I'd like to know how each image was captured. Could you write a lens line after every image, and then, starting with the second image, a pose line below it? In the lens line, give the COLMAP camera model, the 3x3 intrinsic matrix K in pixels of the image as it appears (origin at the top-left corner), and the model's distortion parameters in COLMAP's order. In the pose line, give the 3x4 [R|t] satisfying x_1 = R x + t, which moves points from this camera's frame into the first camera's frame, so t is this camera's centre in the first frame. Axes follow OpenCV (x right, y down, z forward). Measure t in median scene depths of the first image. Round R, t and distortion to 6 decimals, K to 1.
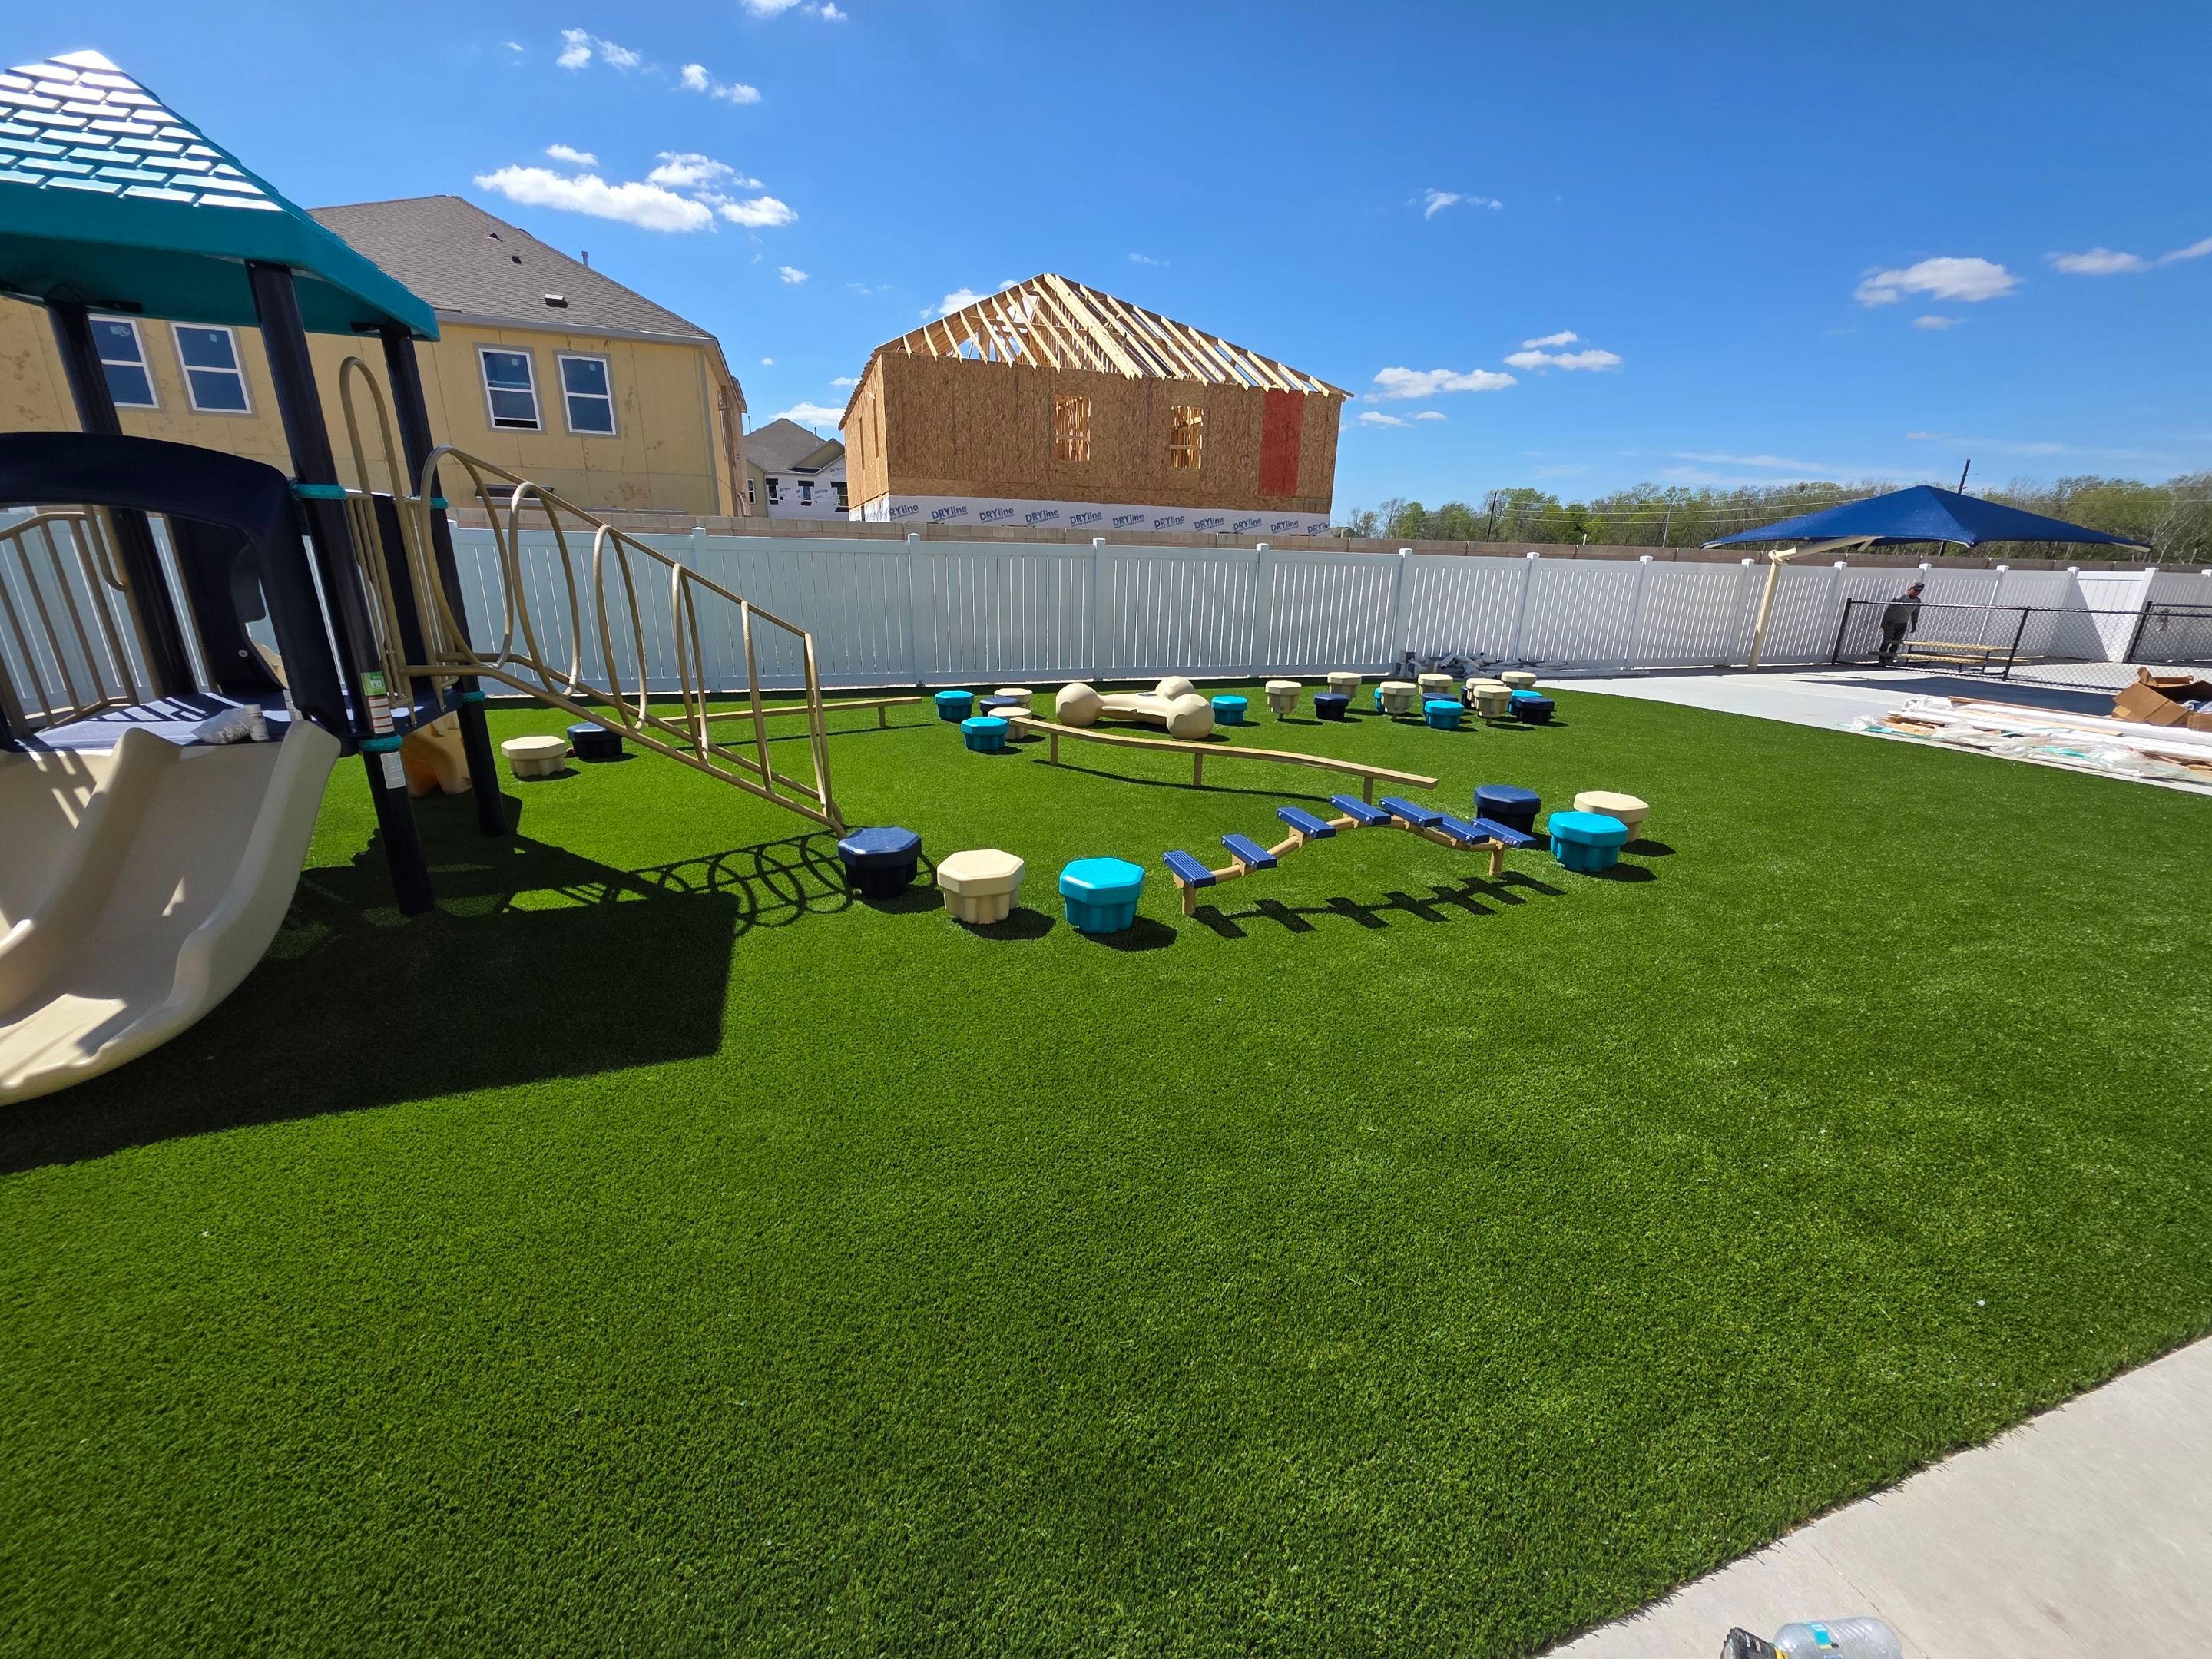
lens RADIAL K [[865.5, 0, 1101.0], [0, 865.5, 826.2], [0, 0, 1]] dist [-0.000558, 0.000583]
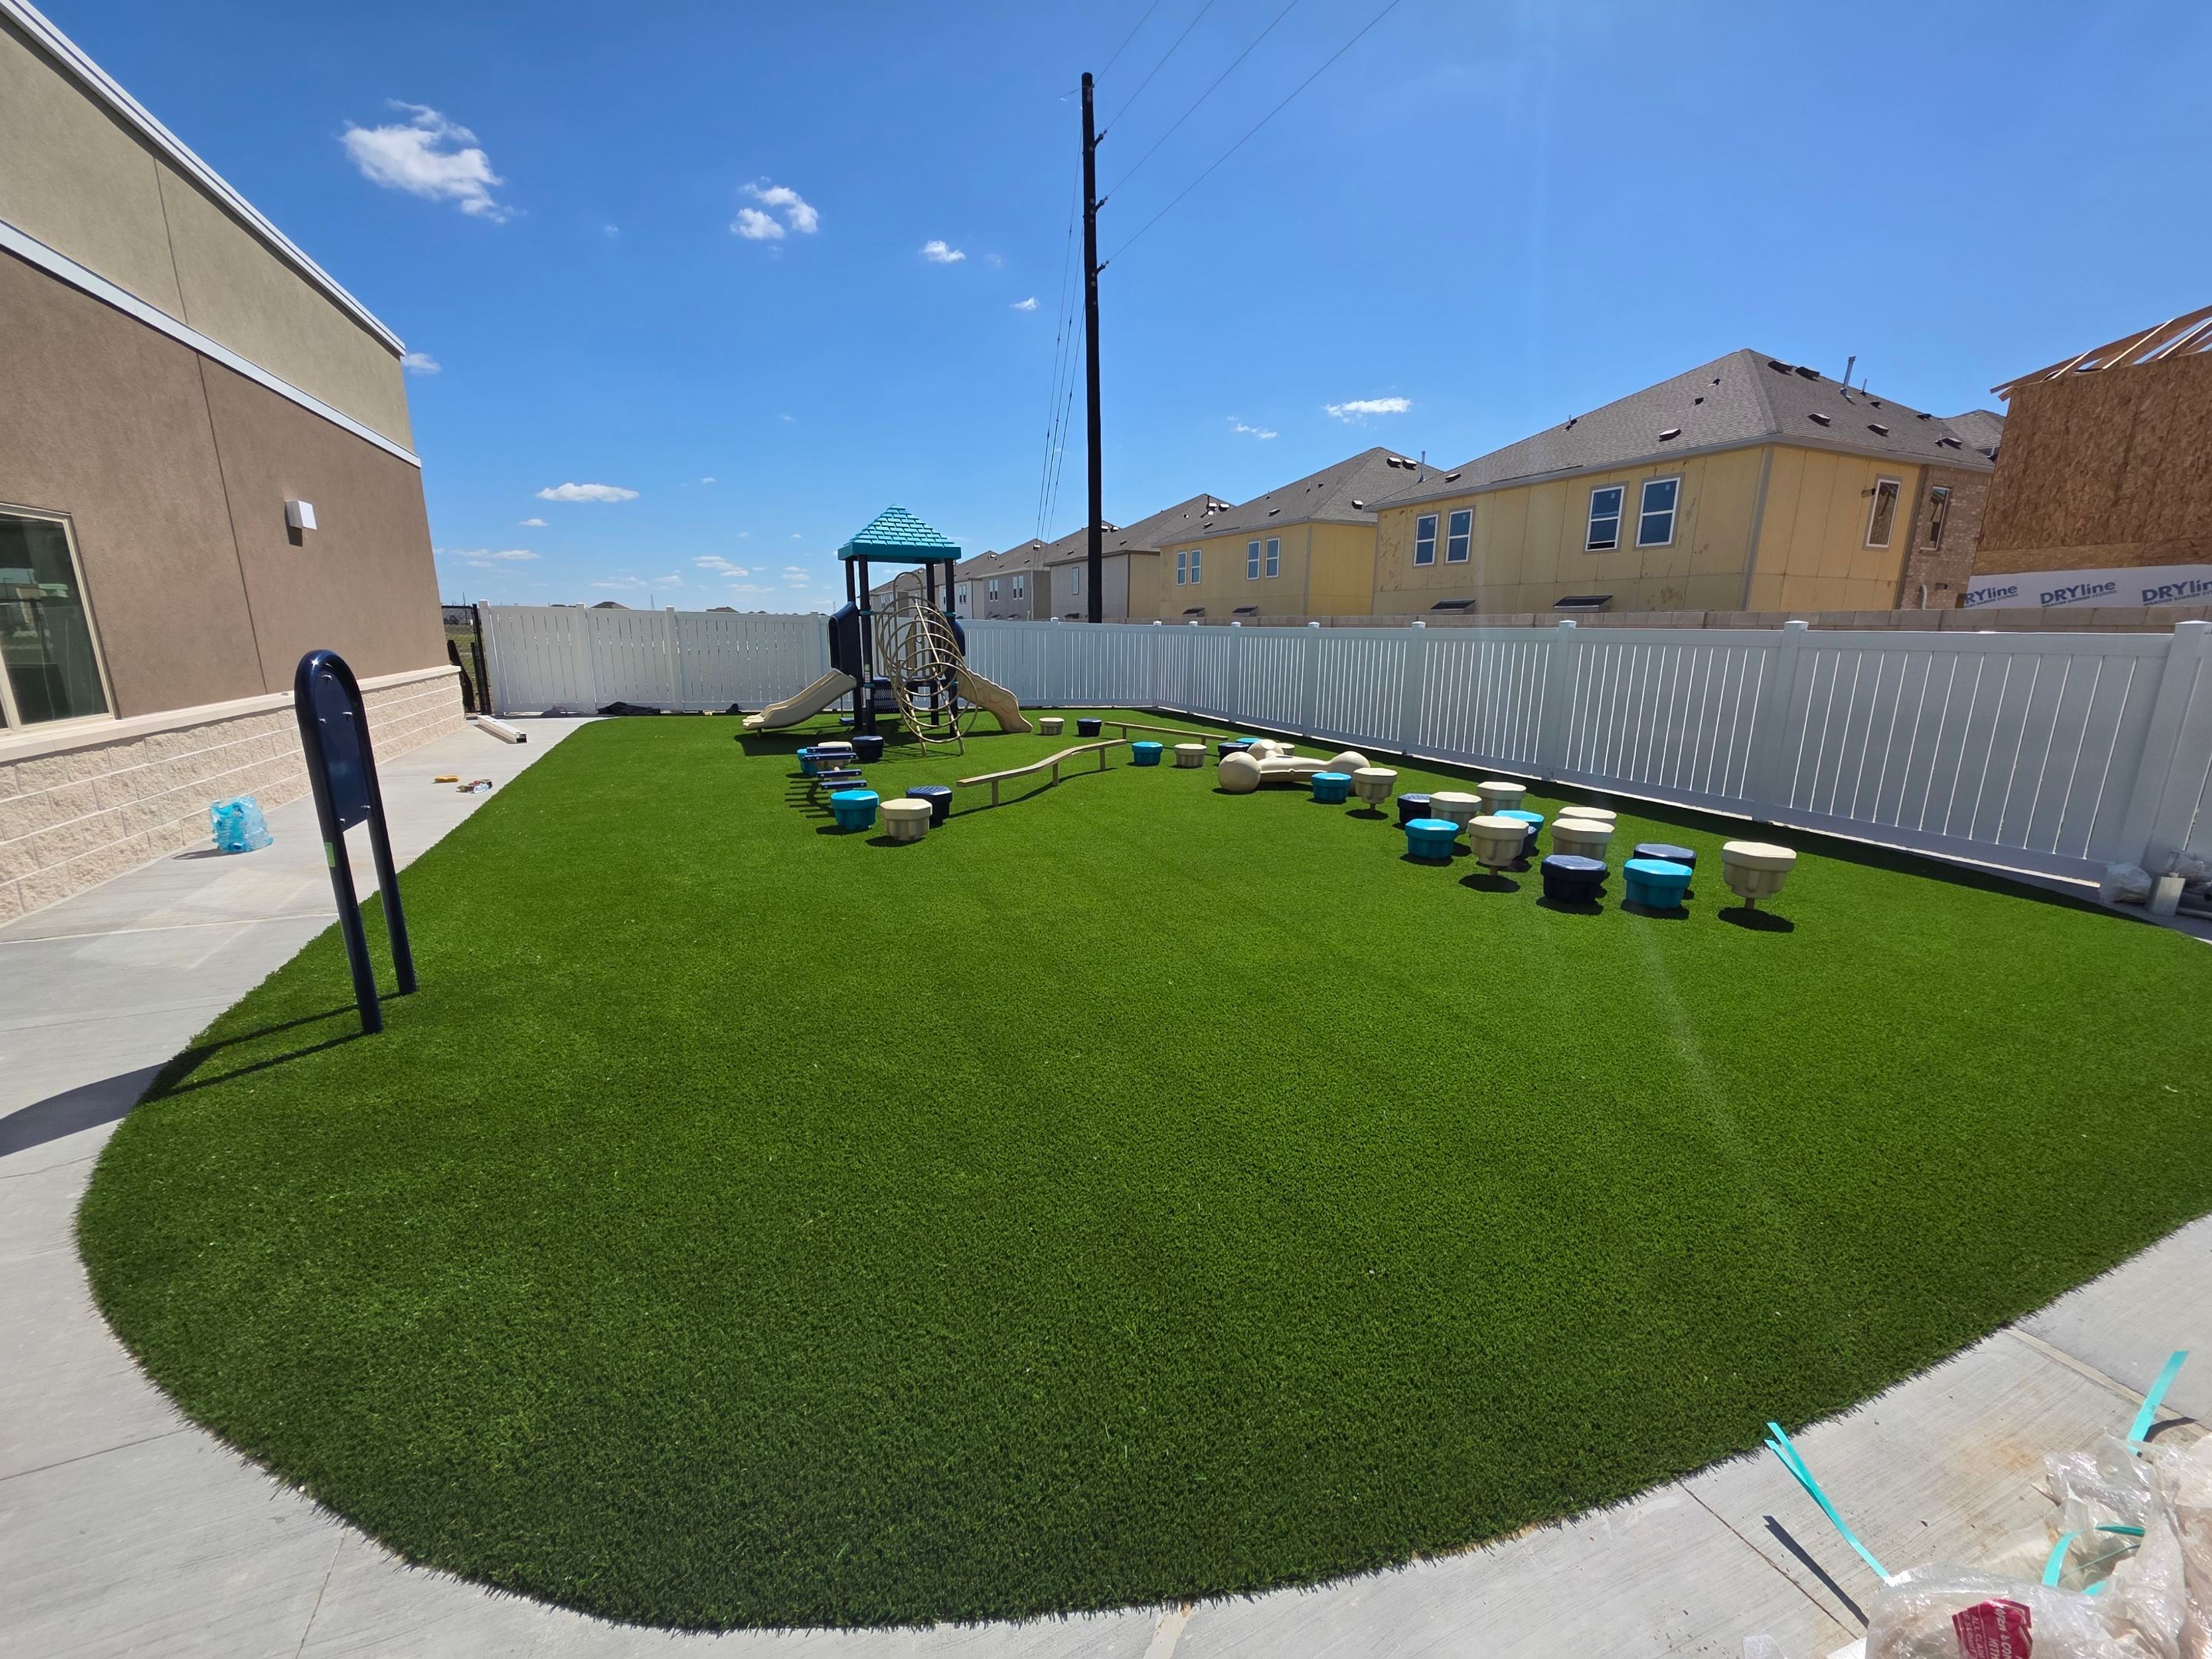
lens RADIAL K [[865.5, 0, 1103.7], [0, 865.5, 824.0], [0, 0, 1]] dist [-0.000558, 0.000583]
pose [[0.098062, 0.195913, -0.975706, 0.883323], [-0.304983, 0.939173, 0.157925, -0.138338], [0.947296, 0.282087, 0.151848, 0.466527]]
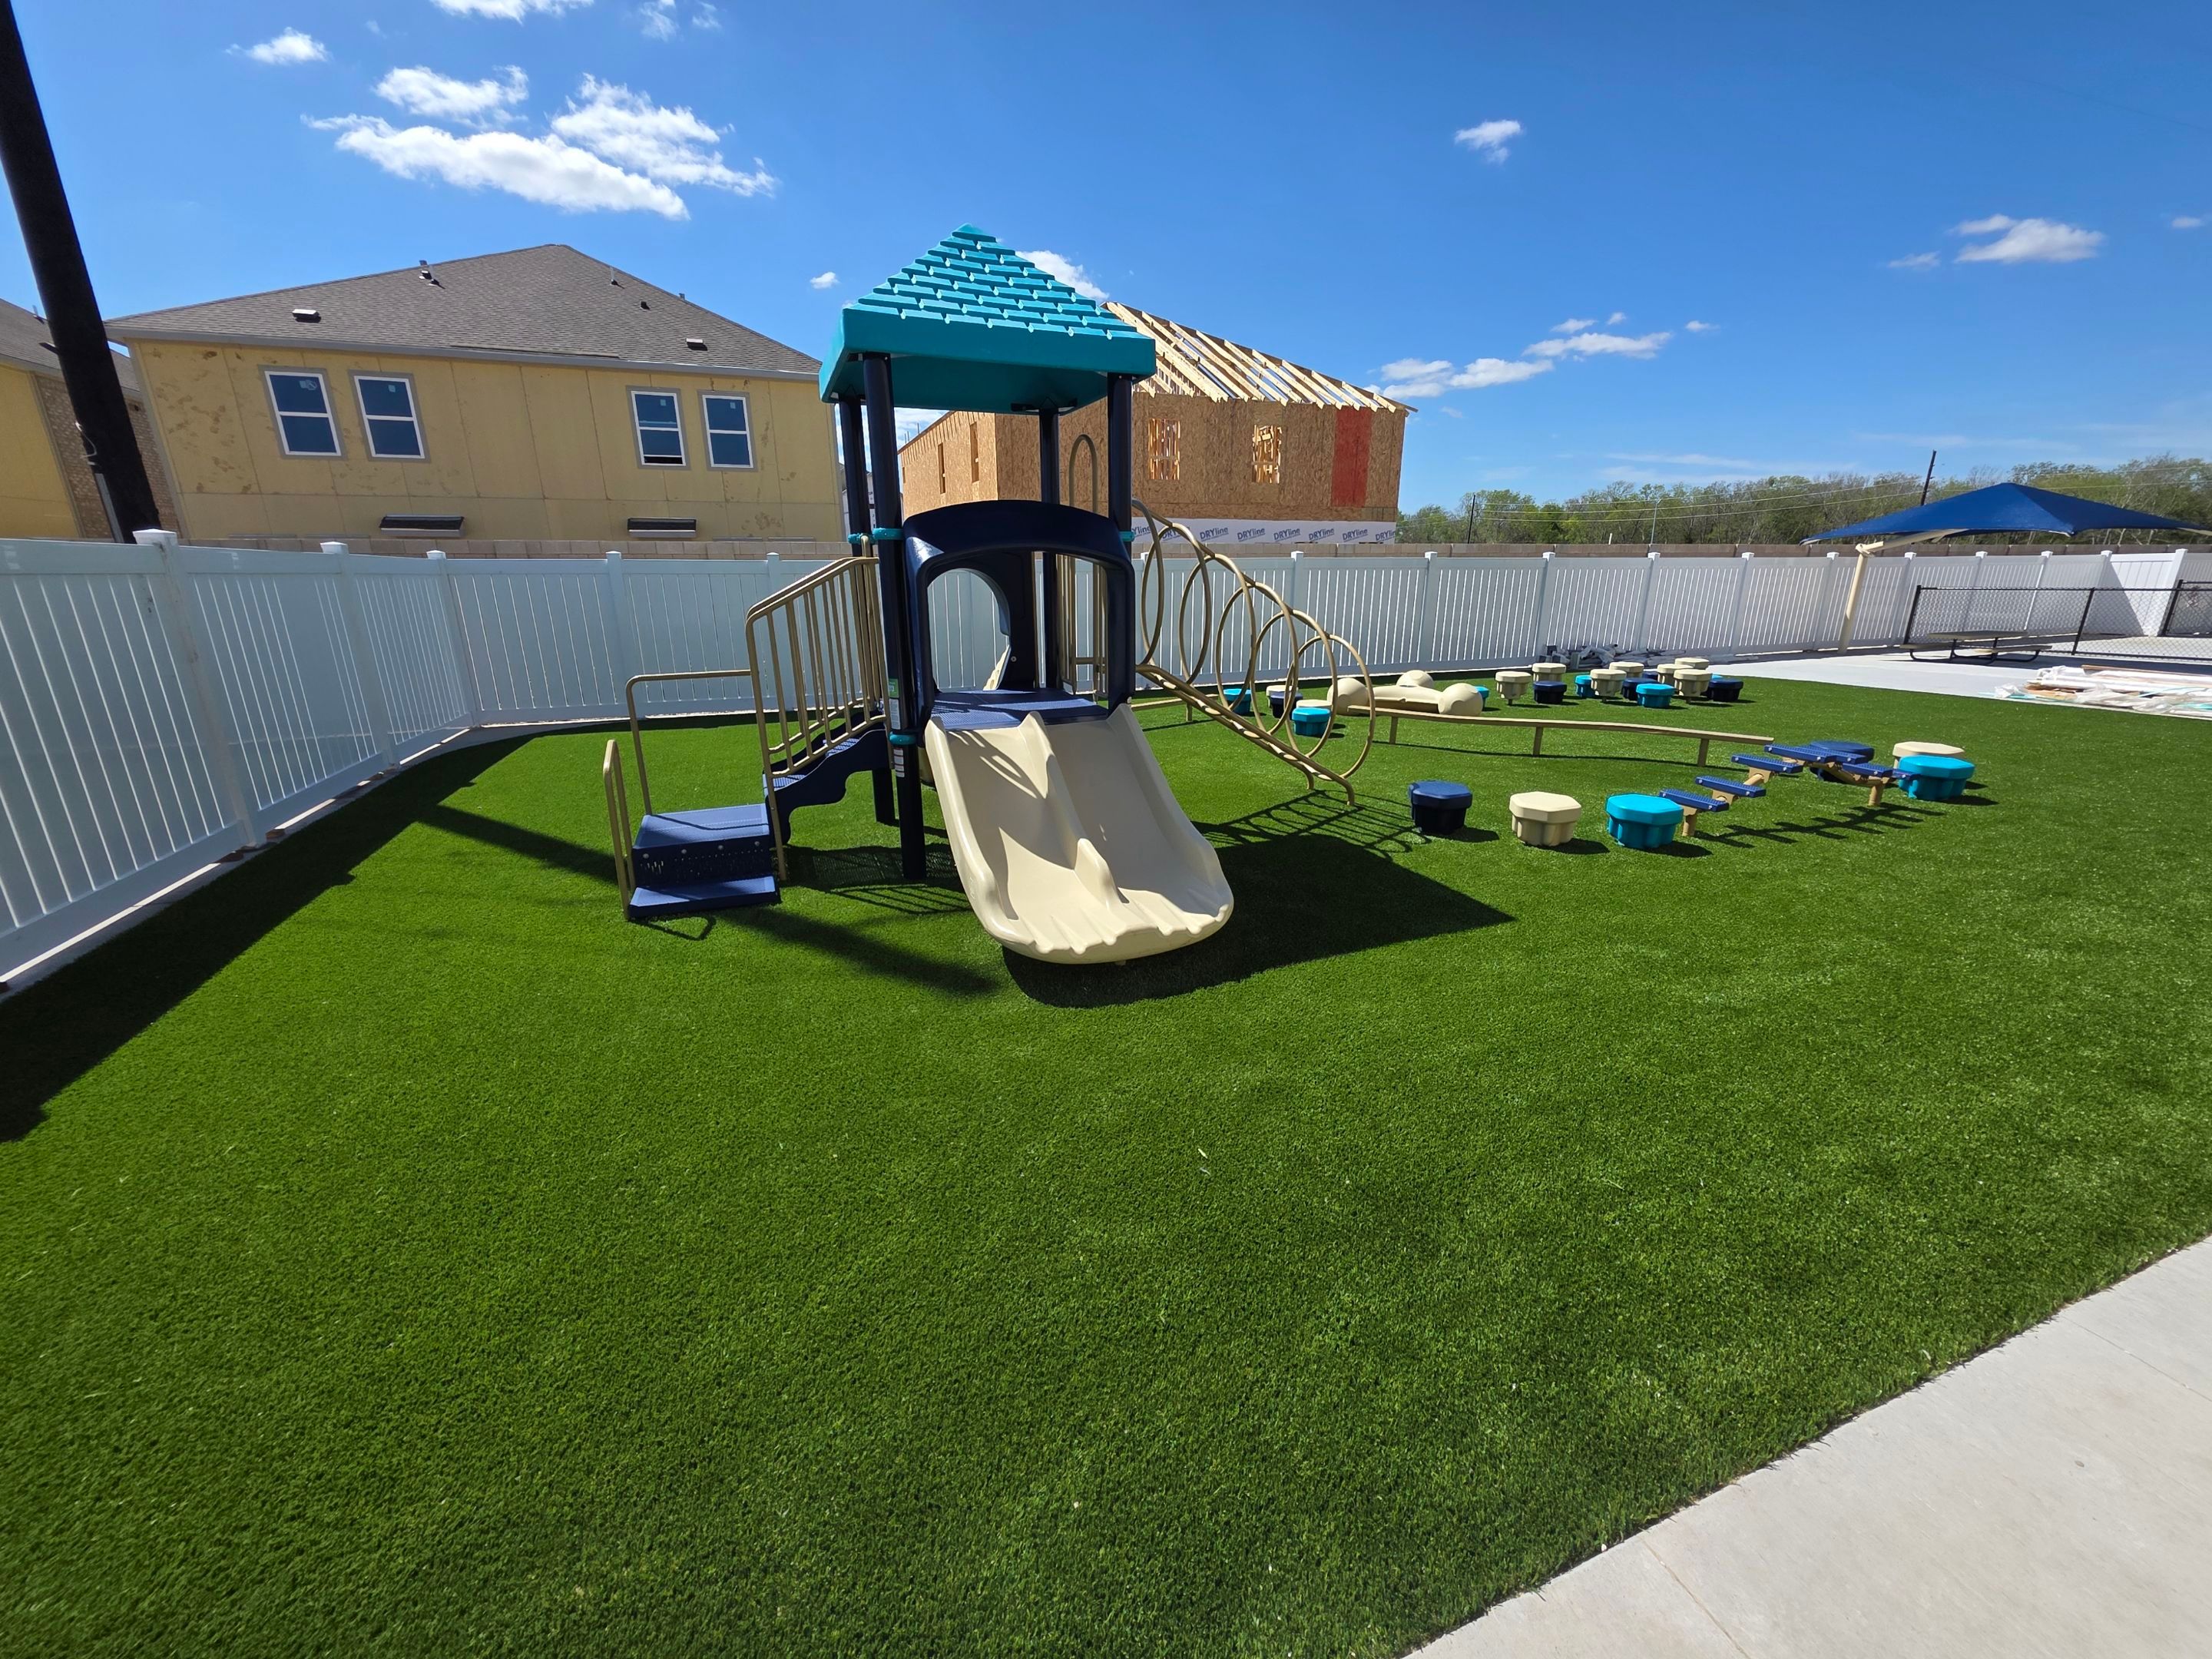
lens RADIAL K [[865.5, 0, 1090.5], [0, 865.5, 832.9], [0, 0, 1]] dist [-0.000558, 0.000583]
pose [[0.999162, -0.036369, 0.018769, -0.203294], [0.036482, 0.999318, -0.005731, 0.017621], [-0.018548, 0.006411, 0.999807, -0.072446]]
